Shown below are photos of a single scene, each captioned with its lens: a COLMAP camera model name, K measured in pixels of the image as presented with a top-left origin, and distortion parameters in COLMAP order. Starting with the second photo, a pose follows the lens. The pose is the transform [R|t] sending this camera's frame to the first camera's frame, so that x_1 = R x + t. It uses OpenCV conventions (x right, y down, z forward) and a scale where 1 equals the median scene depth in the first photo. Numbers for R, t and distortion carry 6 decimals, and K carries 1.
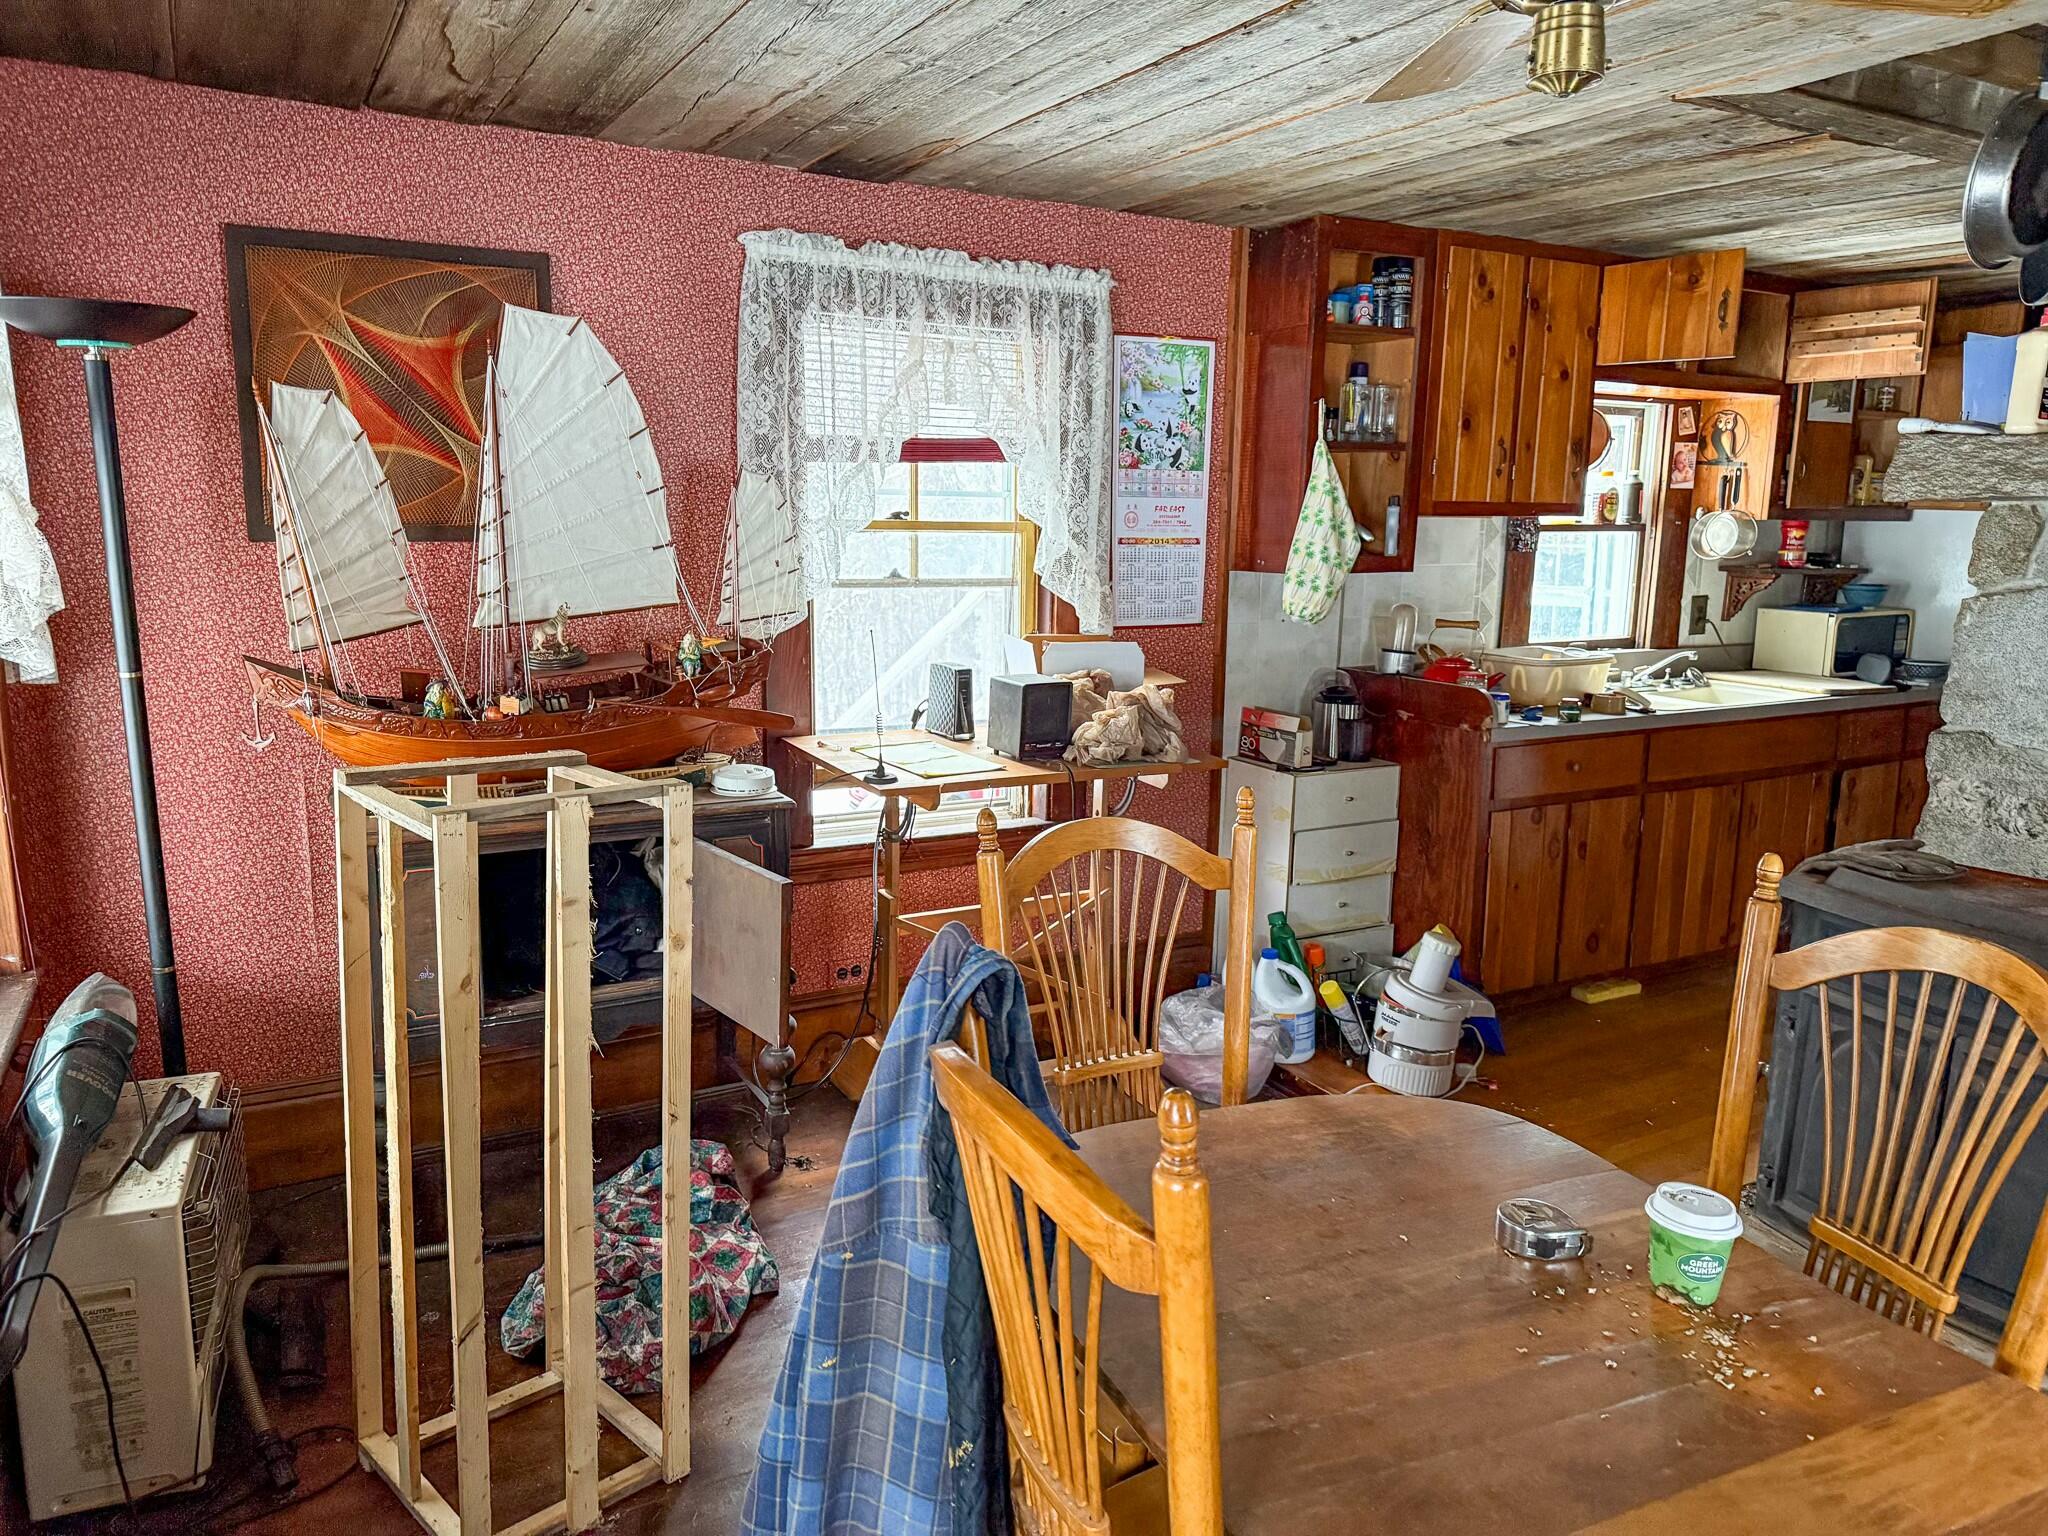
lens RADIAL K [[1427.3, 0, 1023.2], [0, 1427.3, 760.6], [0, 0, 1]] dist [0.132952, -0.168587]
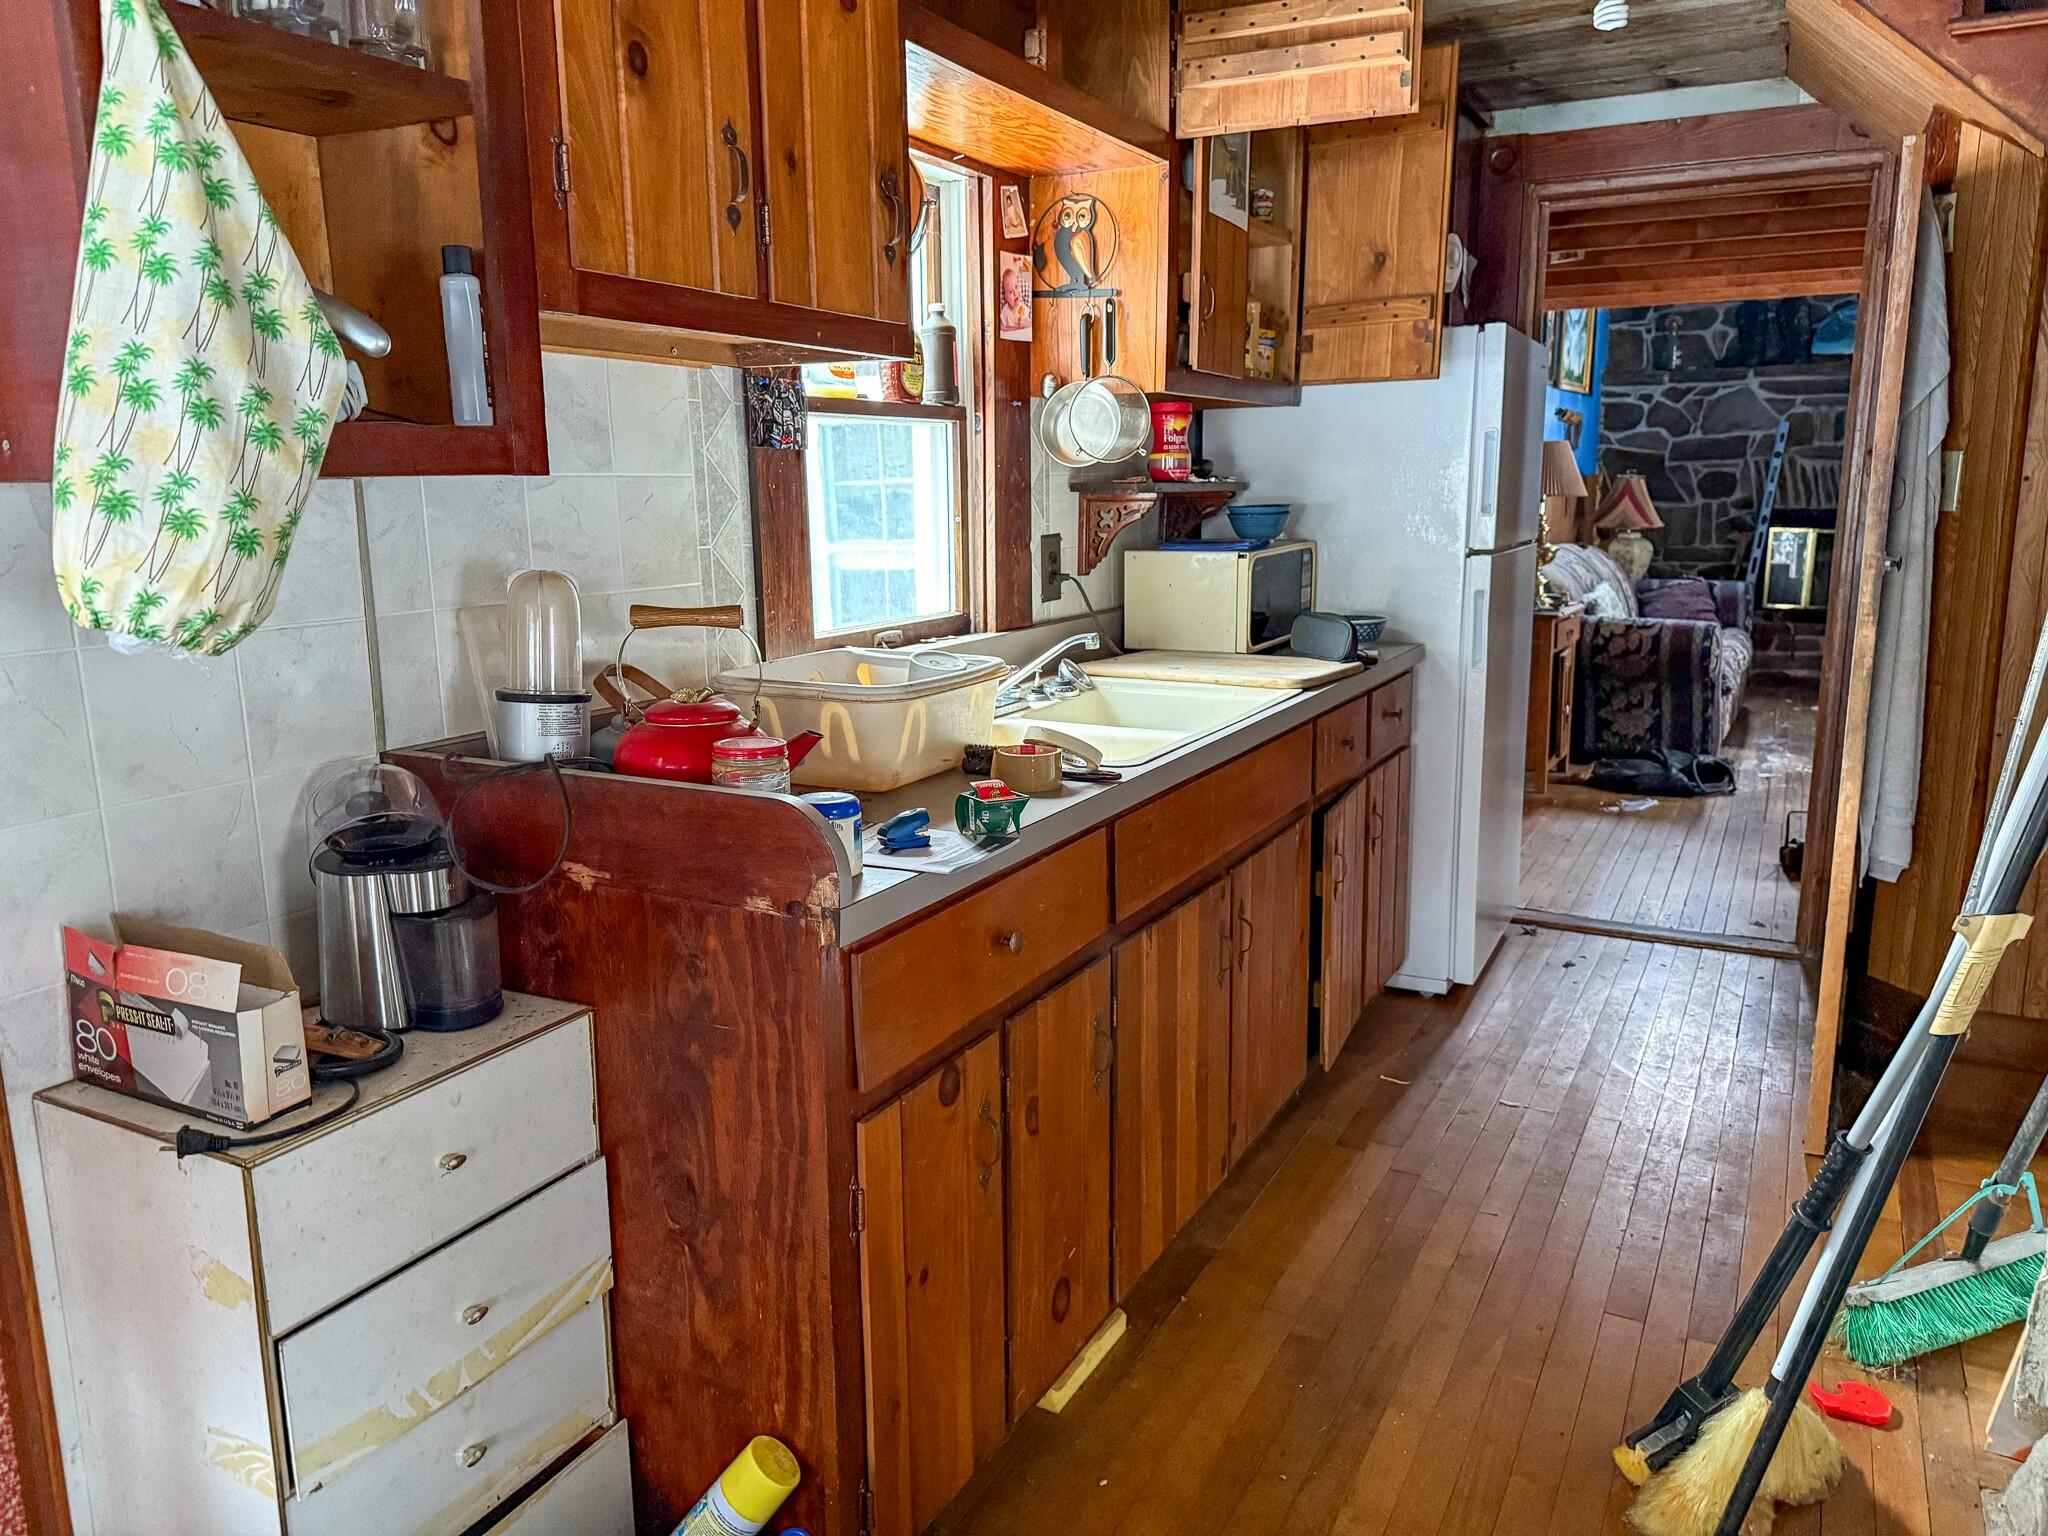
lens RADIAL K [[1450.0, 0, 1024.0], [0, 1450.0, 768.0], [0, 0, 1]] dist [0.033252, -0.033660]
pose [[0.842328, -0.129093, 0.523276, 0.166840], [0.117903, 0.991511, 0.054817, -0.063882], [-0.525910, 0.015522, 0.850398, 0.615963]]
